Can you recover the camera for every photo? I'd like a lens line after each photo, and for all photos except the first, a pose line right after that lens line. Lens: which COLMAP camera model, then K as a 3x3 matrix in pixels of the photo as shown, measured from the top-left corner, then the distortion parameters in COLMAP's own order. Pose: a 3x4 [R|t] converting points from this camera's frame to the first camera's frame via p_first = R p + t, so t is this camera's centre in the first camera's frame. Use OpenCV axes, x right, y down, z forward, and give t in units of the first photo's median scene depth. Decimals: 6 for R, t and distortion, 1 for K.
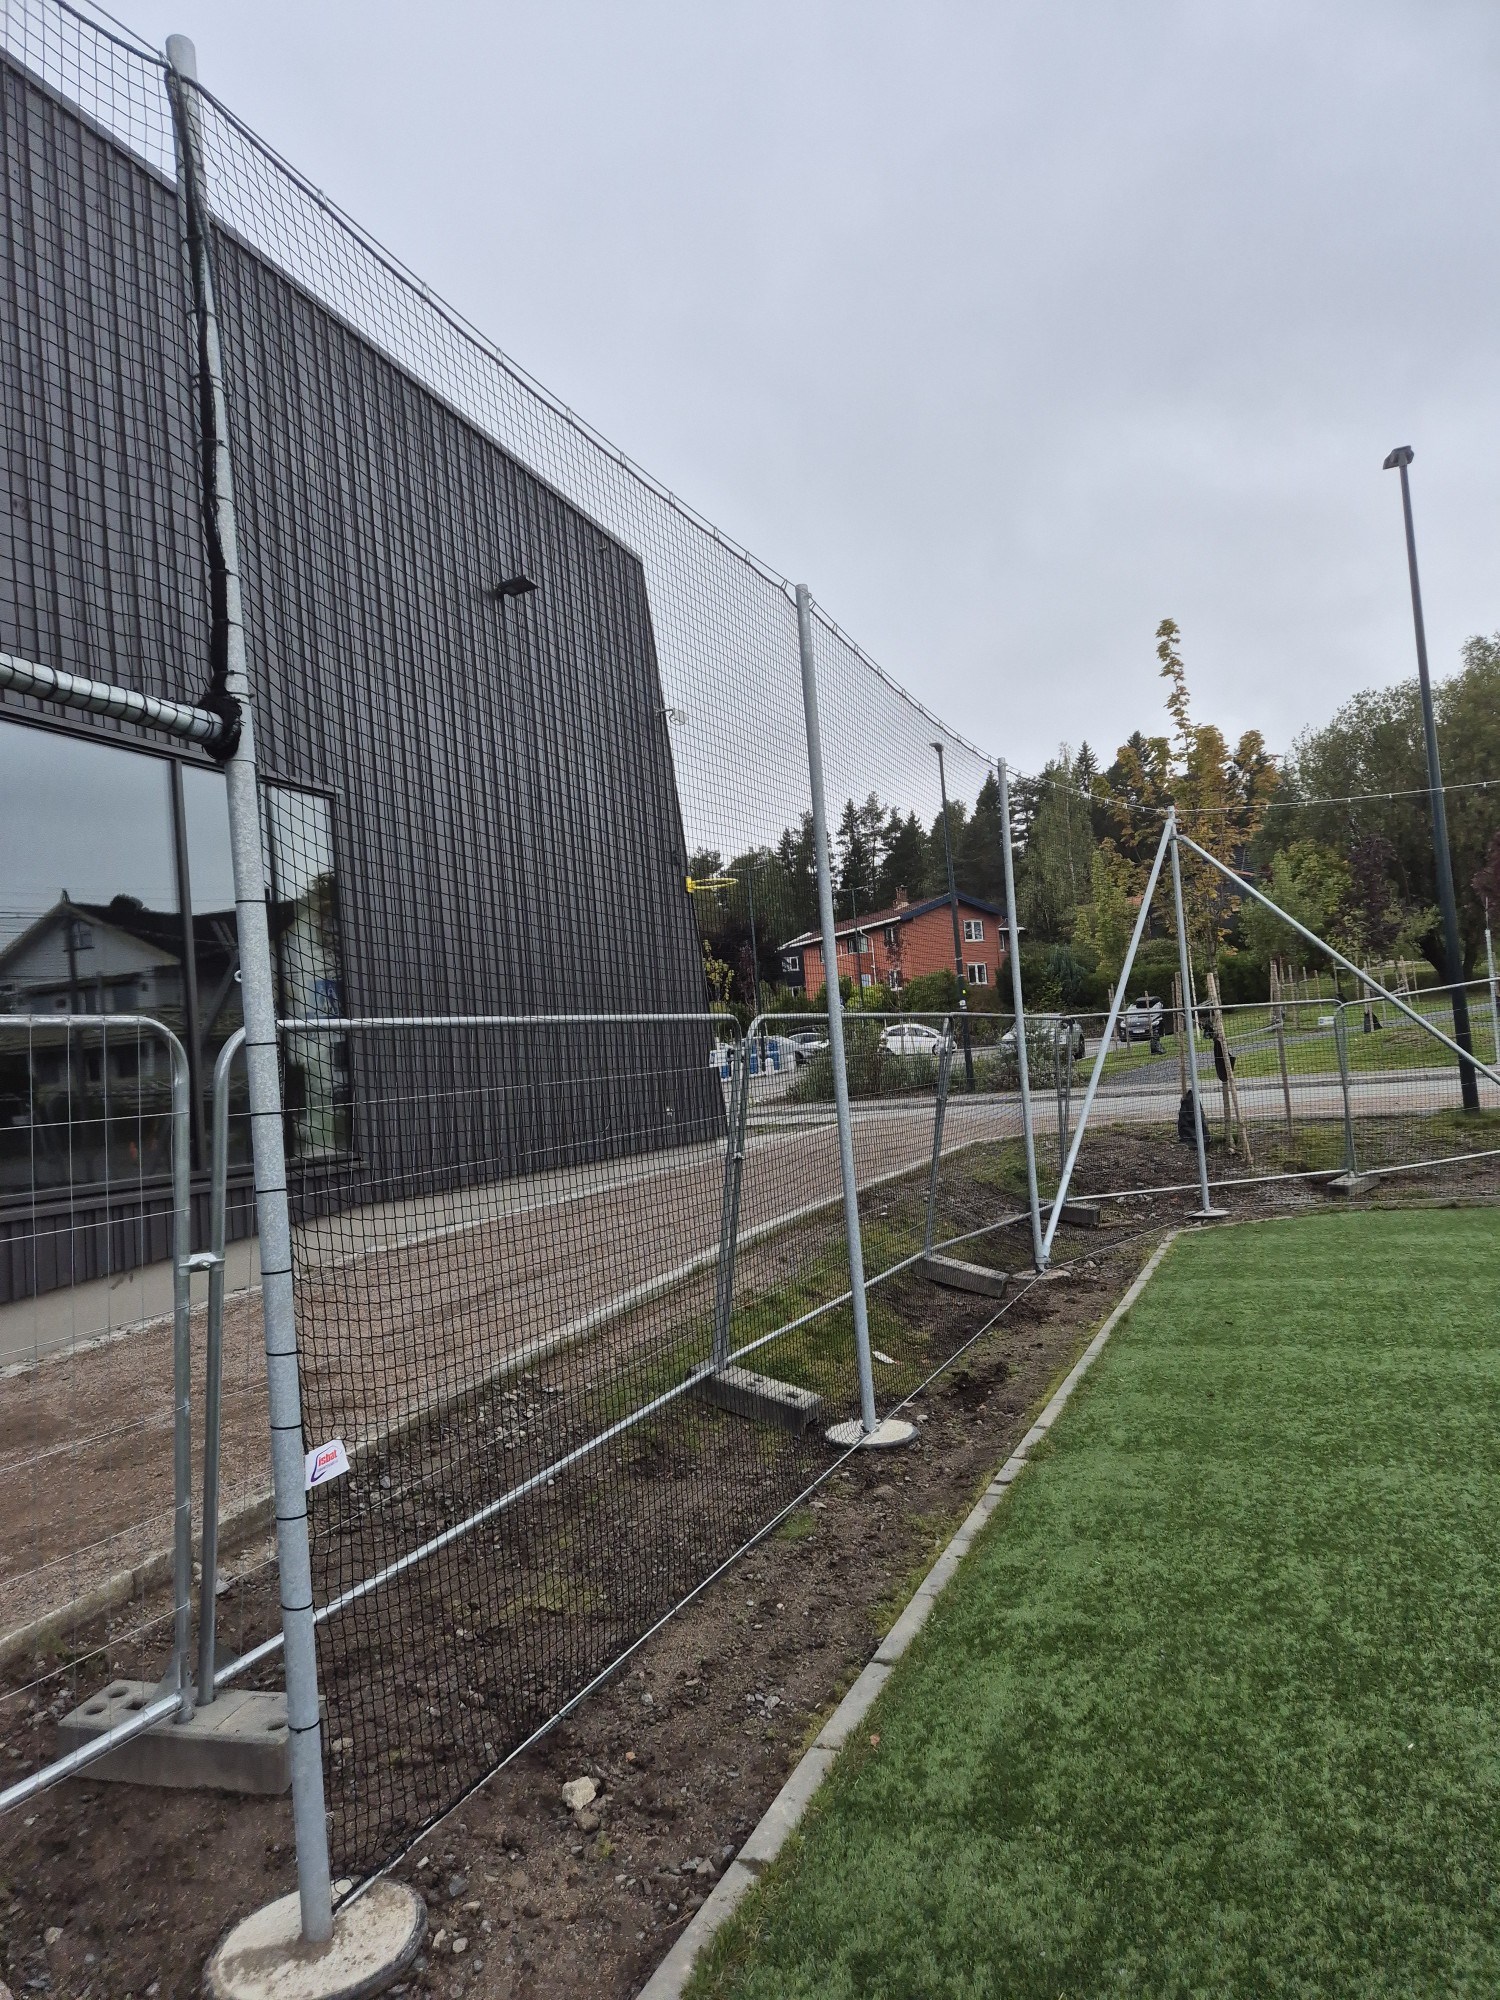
lens RADIAL K [[1326.1, 0, 744.3], [0, 1326.1, 1007.4], [0, 0, 1]] dist [0.077040, -0.063393]
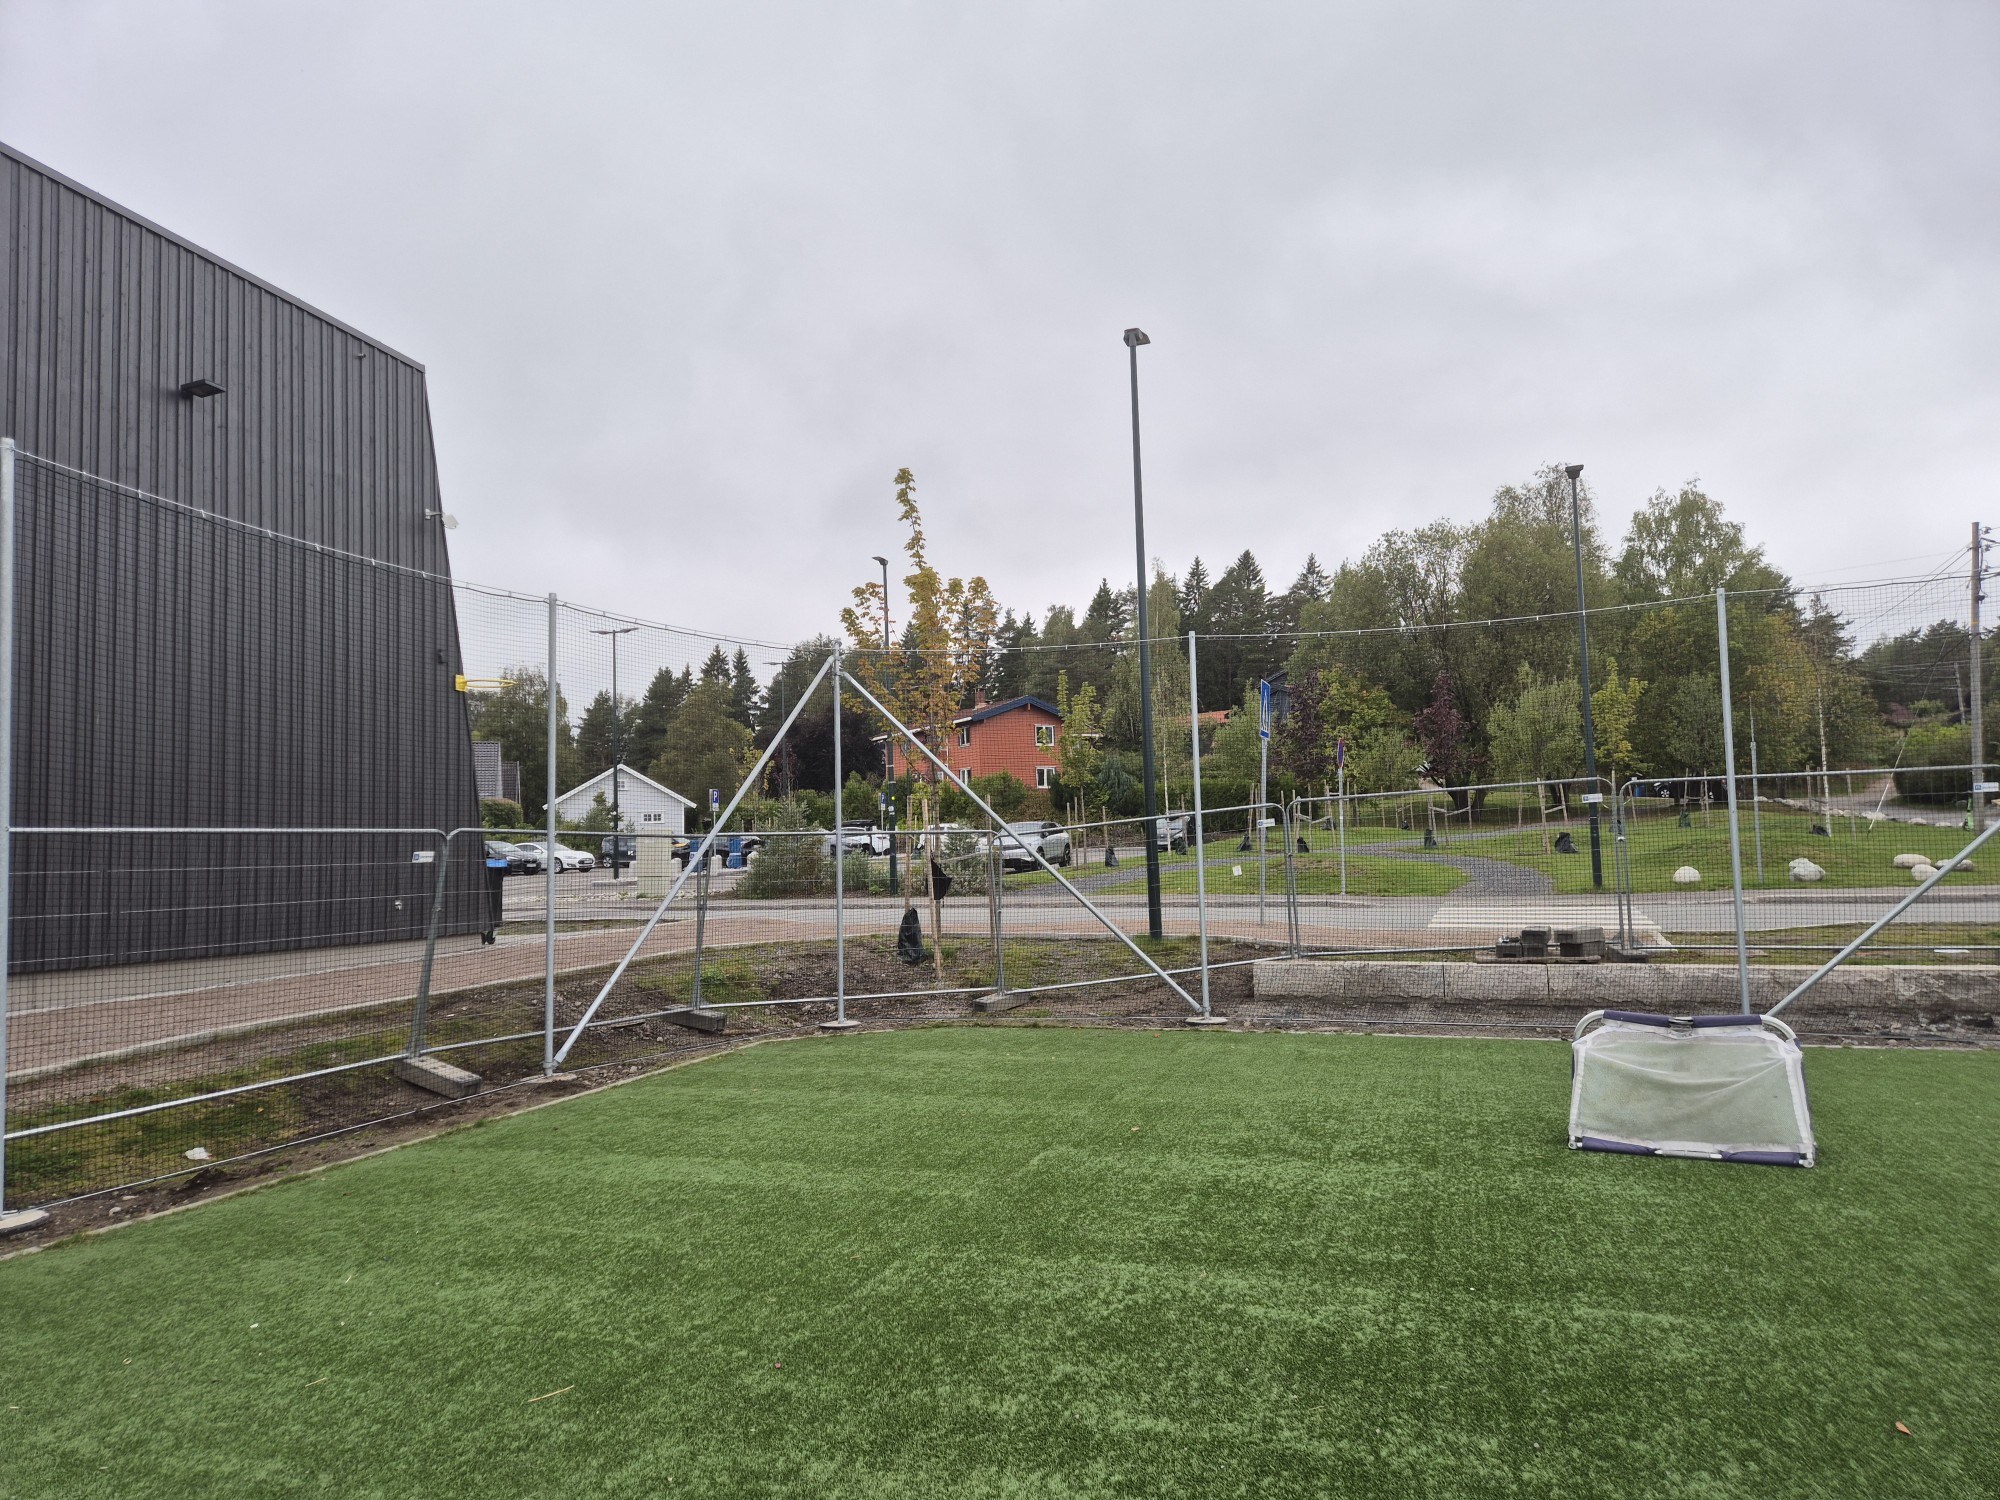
lens RADIAL K [[1326.1, 0, 972.0], [0, 1326.1, 759.3], [0, 0, 1]] dist [0.077040, -0.063393]
pose [[0.995163, 0.055957, 0.080738, 0.219049], [-0.053461, 0.998033, -0.032750, -0.017653], [-0.082412, 0.028275, 0.996197, -0.047406]]
